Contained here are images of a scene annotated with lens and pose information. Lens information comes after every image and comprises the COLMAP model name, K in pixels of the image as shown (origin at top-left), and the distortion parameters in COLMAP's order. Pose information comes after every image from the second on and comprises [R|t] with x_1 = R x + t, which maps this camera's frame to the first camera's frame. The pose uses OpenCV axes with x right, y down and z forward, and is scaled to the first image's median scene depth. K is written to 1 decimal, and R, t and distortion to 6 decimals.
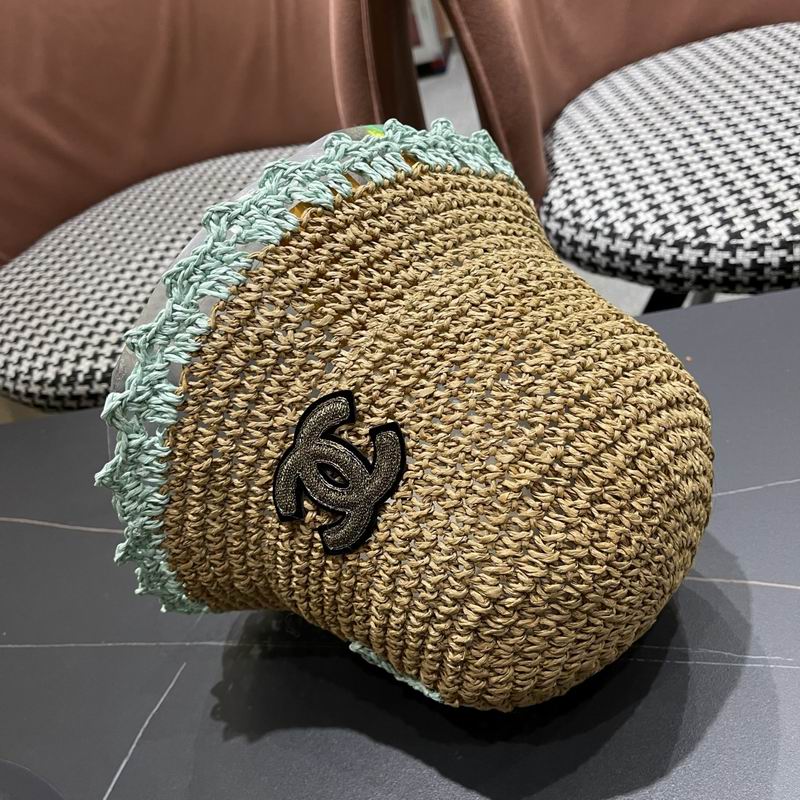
lens RADIAL K [[819.2, 0, 396.4], [0, 819.2, 410.9], [0, 0, 1]] dist [0.015724, 0.000000]
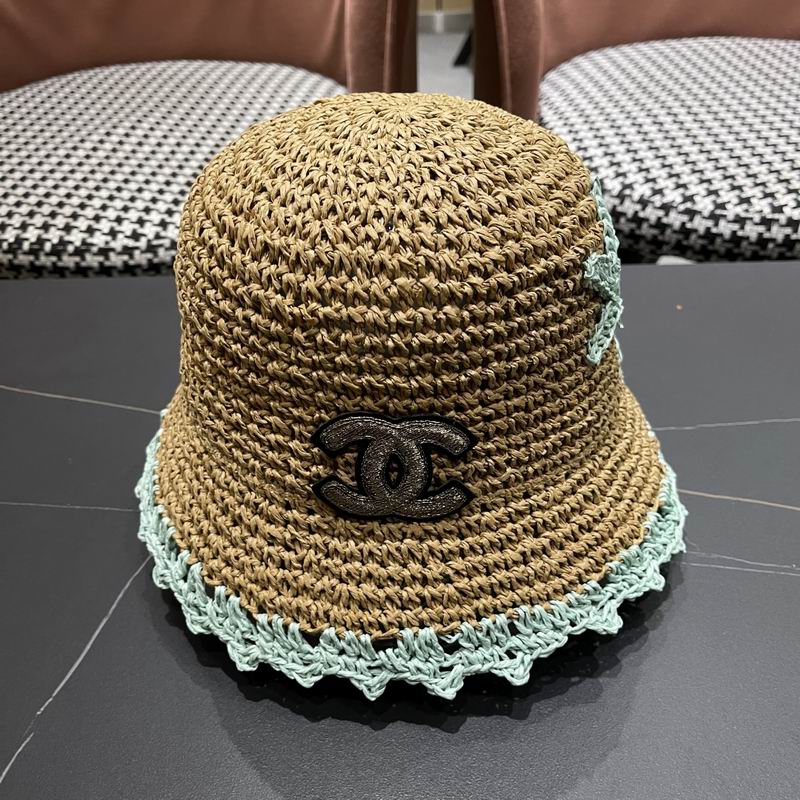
lens RADIAL K [[819.2, 0, 386.8], [0, 819.2, 403.4], [0, 0, 1]] dist [0.015724, 0.000000]
pose [[0.976305, 0.136862, 0.167624, -0.133501], [-0.136480, 0.990546, -0.013854, 0.100090], [-0.167936, -0.009351, 0.985754, 0.031031]]
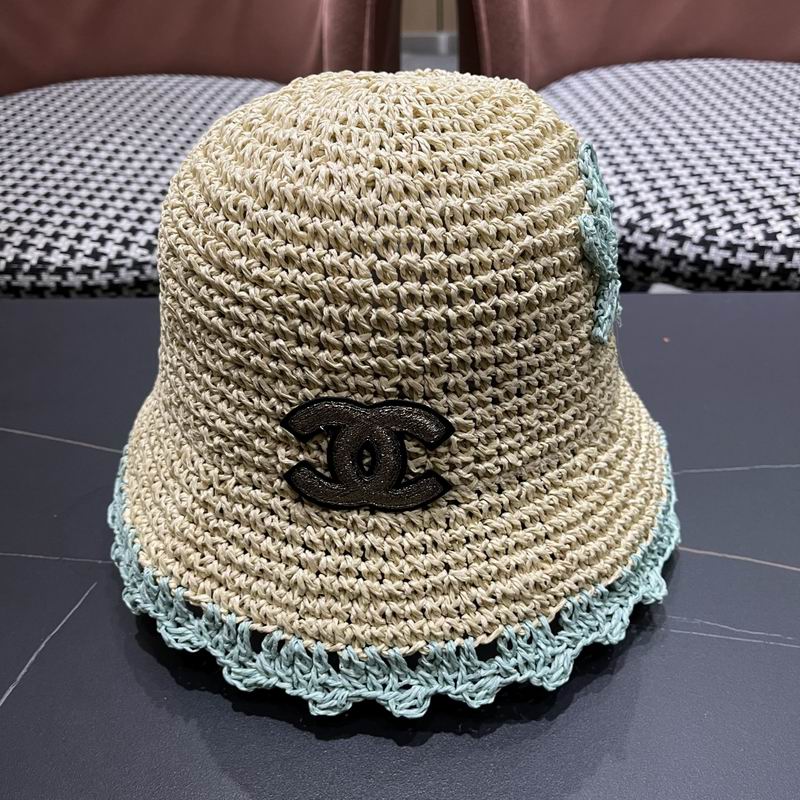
lens RADIAL K [[819.2, 0, 396.1], [0, 819.2, 397.2], [0, 0, 1]] dist [0.015724, 0.000000]
pose [[0.973649, 0.153468, 0.168687, -0.089580], [-0.148206, 0.988002, -0.043431, 0.077776], [-0.173329, 0.017286, 0.984712, 0.080419]]
